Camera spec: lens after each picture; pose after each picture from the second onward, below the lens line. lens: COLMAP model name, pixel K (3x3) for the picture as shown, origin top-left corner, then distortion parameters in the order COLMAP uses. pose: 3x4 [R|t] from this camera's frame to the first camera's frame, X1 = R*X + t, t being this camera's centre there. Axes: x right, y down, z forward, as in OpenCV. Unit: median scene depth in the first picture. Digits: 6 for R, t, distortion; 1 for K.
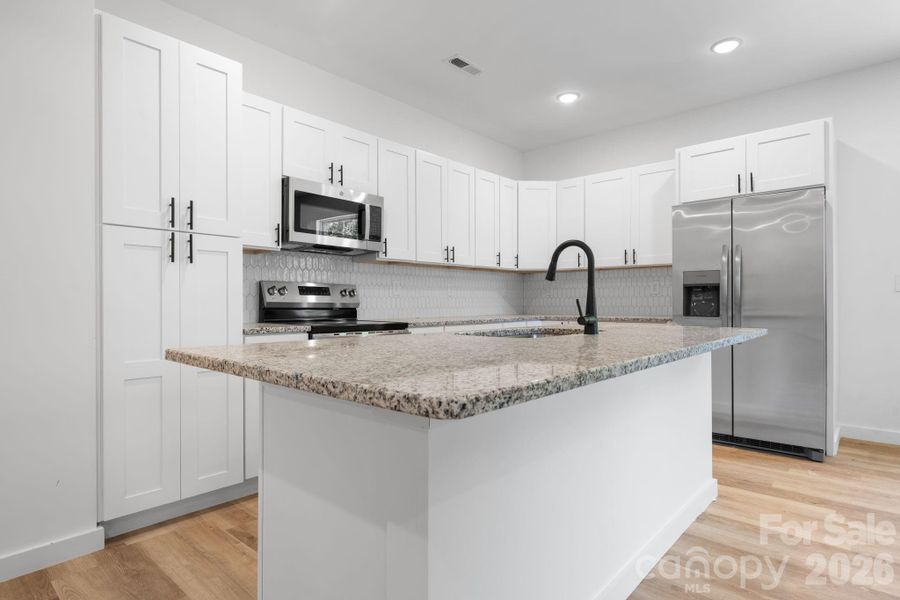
lens RADIAL K [[483.0, 0, 451.2], [0, 483.0, 306.4], [0, 0, 1]] dist [-0.000446, -0.000444]
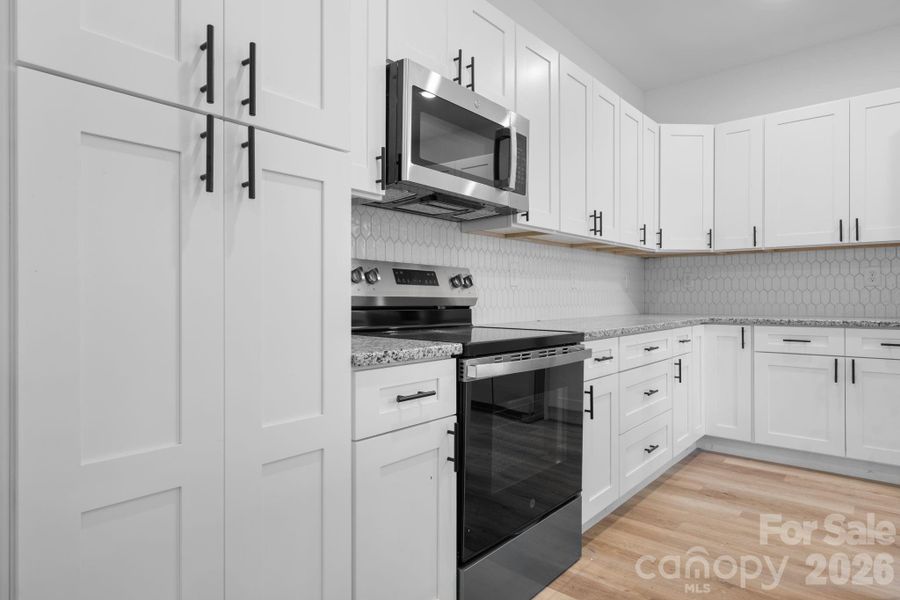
lens RADIAL K [[512.7, 0, 450.0], [0, 512.7, 300.0], [0, 0, 1]] dist [0.000882, 0.000737]
pose [[0.999899, 0.001724, 0.014102, -0.256332], [-0.001670, 0.999991, -0.003885, -0.002230], [-0.014109, 0.003861, 0.999893, 0.385663]]
